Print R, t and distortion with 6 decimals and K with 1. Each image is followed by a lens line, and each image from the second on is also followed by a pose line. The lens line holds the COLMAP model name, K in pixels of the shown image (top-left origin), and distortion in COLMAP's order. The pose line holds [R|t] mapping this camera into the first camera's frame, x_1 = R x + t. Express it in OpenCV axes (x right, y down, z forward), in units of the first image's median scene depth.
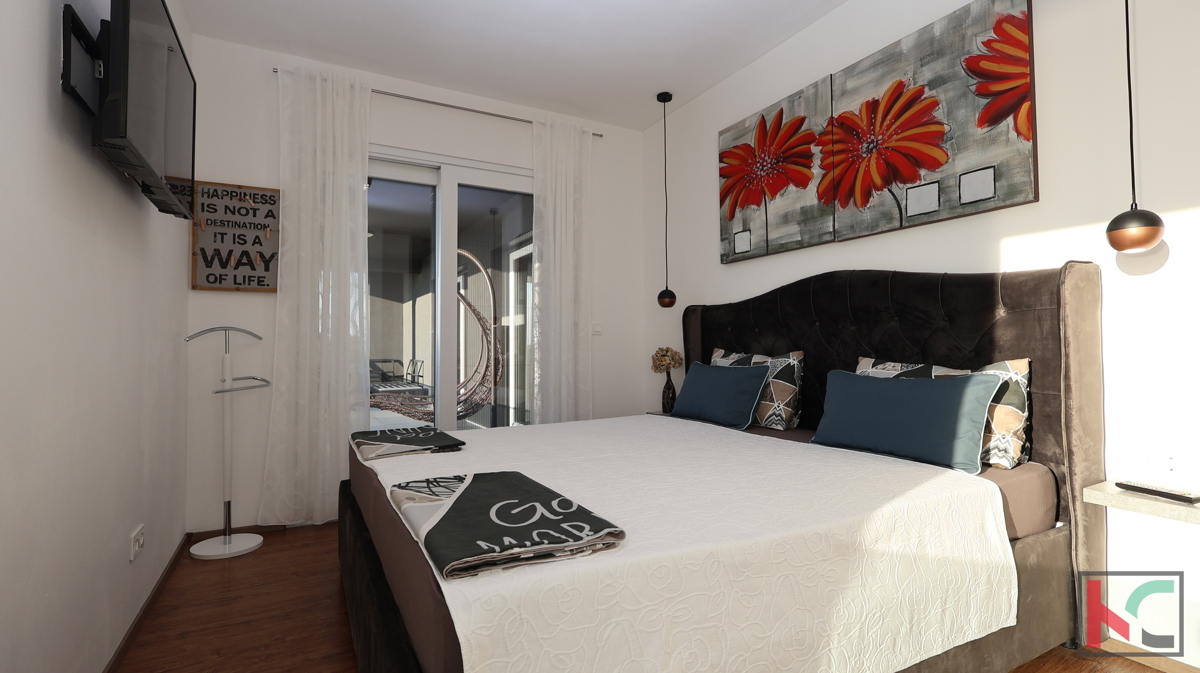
lens RADIAL K [[553.1, 0, 599.0], [0, 553.1, 338.1], [0, 0, 1]] dist [0.002711, 0.000030]
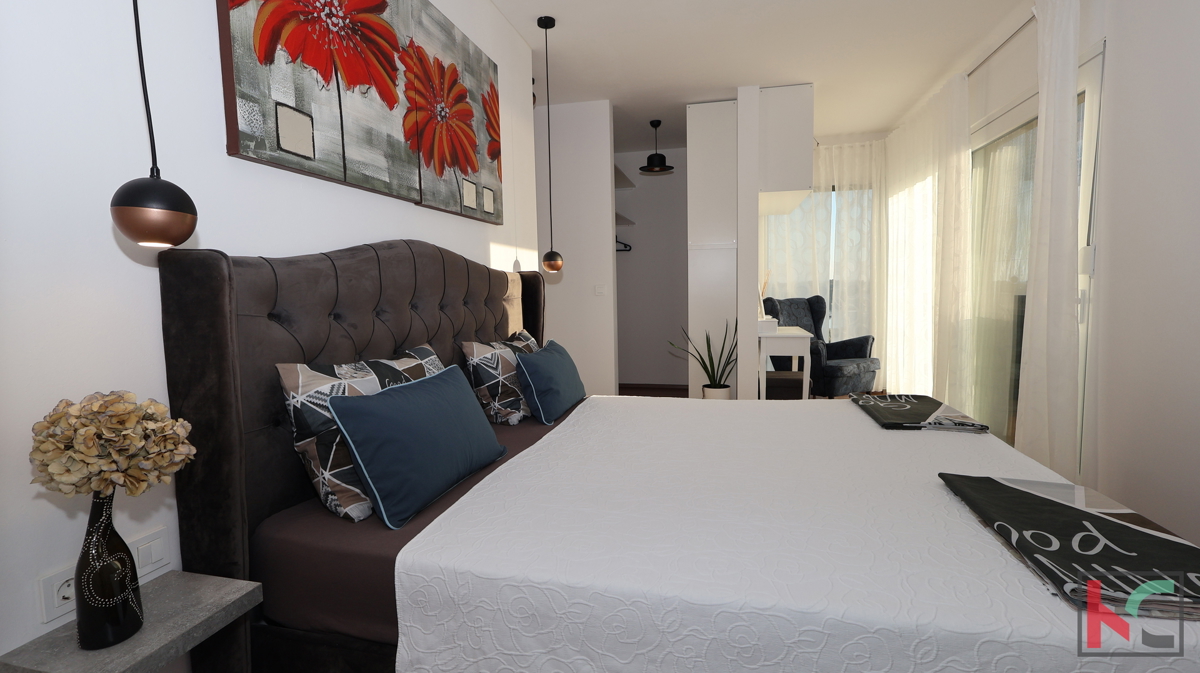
lens RADIAL K [[553.1, 0, 602.7], [0, 553.1, 338.8], [0, 0, 1]] dist [0.002711, 0.000030]
pose [[-0.742289, -0.034662, 0.669182, -0.297492], [0.016595, 0.997404, 0.070072, -0.030428], [-0.669874, 0.063119, -0.739787, 1.367599]]
